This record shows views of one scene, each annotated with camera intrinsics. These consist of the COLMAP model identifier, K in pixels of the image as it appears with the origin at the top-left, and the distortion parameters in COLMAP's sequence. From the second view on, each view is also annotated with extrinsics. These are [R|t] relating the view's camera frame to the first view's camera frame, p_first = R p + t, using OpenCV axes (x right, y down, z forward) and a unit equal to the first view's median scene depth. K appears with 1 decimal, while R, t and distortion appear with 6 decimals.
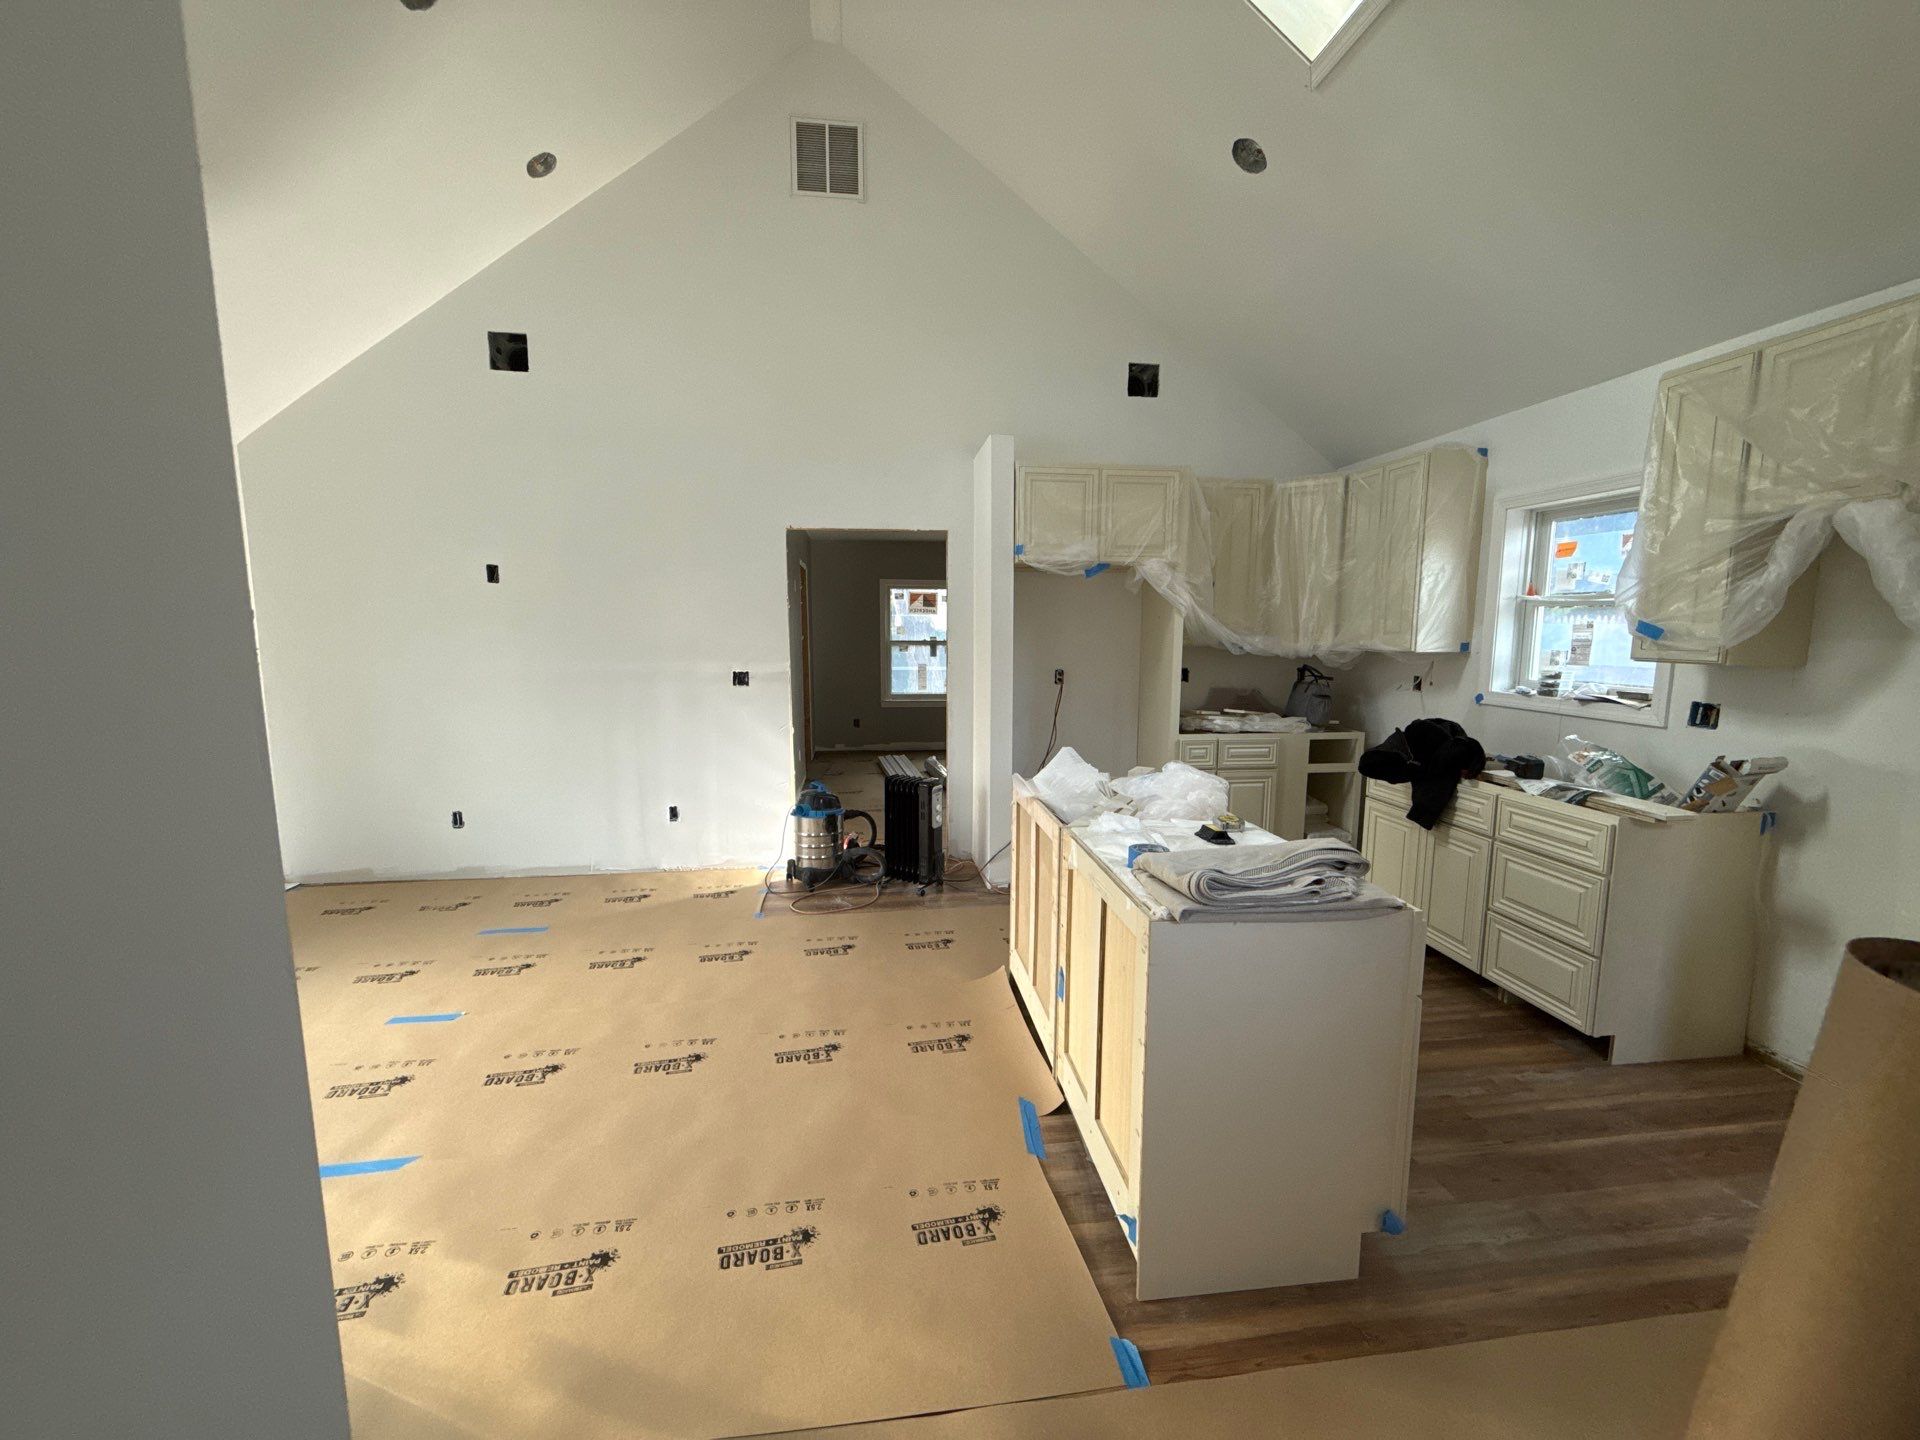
lens RADIAL K [[761.5, 0, 960.0], [0, 761.5, 720.0], [0, 0, 1]] dist [0.001461, -0.000348]
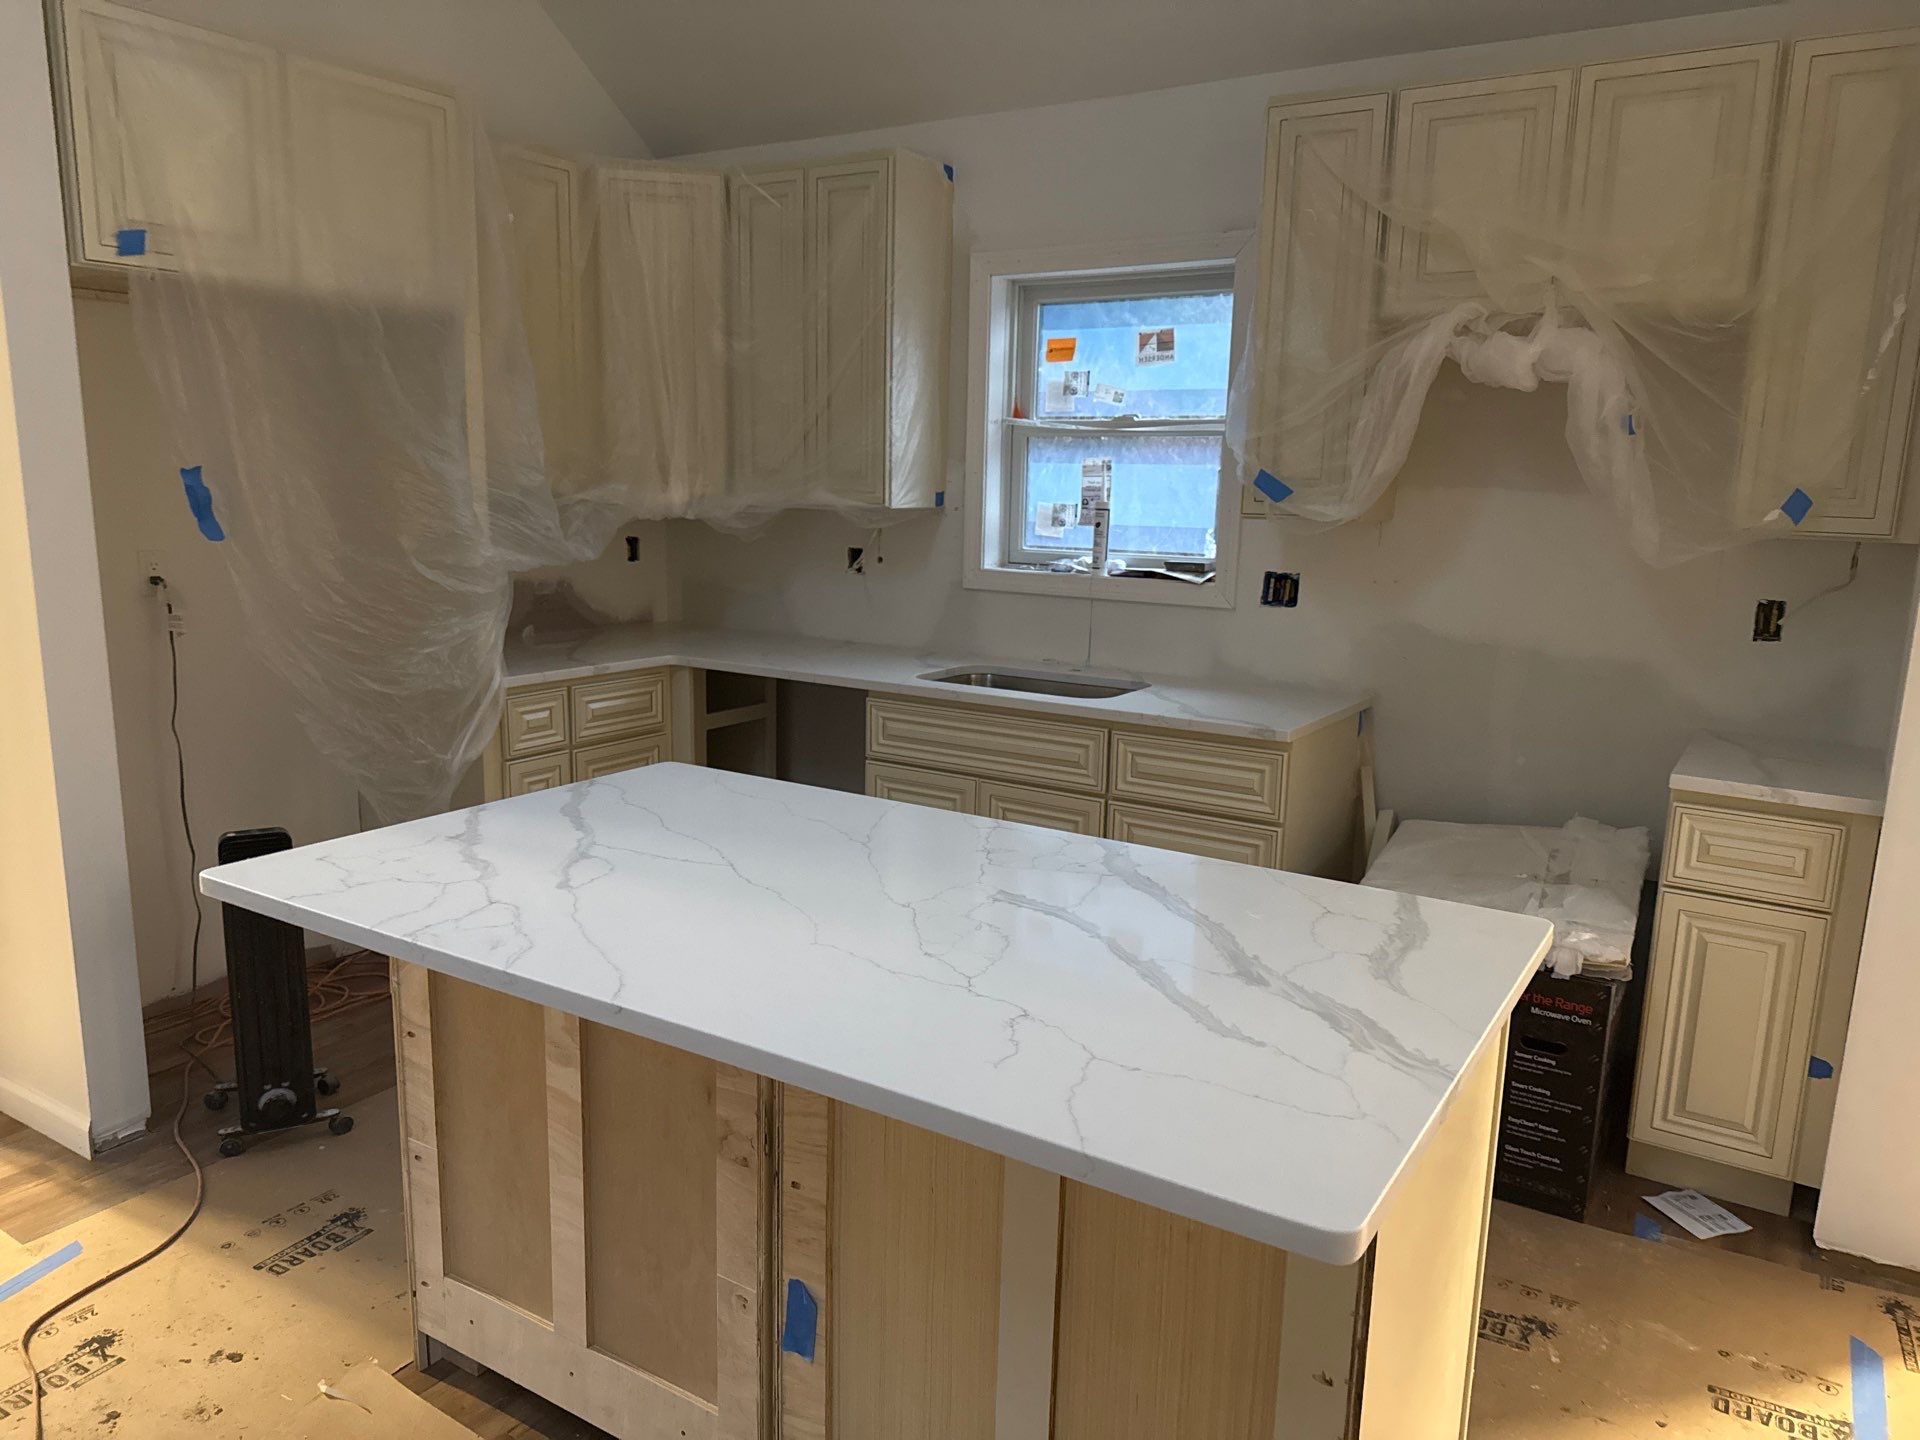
lens RADIAL K [[1332.4, 0, 960.2], [0, 1332.4, 743.3], [0, 0, 1]] dist [0.063582, -0.078198]
pose [[0.629027, -0.138910, 0.764872, -0.191249], [0.074604, 0.990151, 0.118469, -0.026754], [-0.773796, -0.017458, 0.633195, 0.300469]]
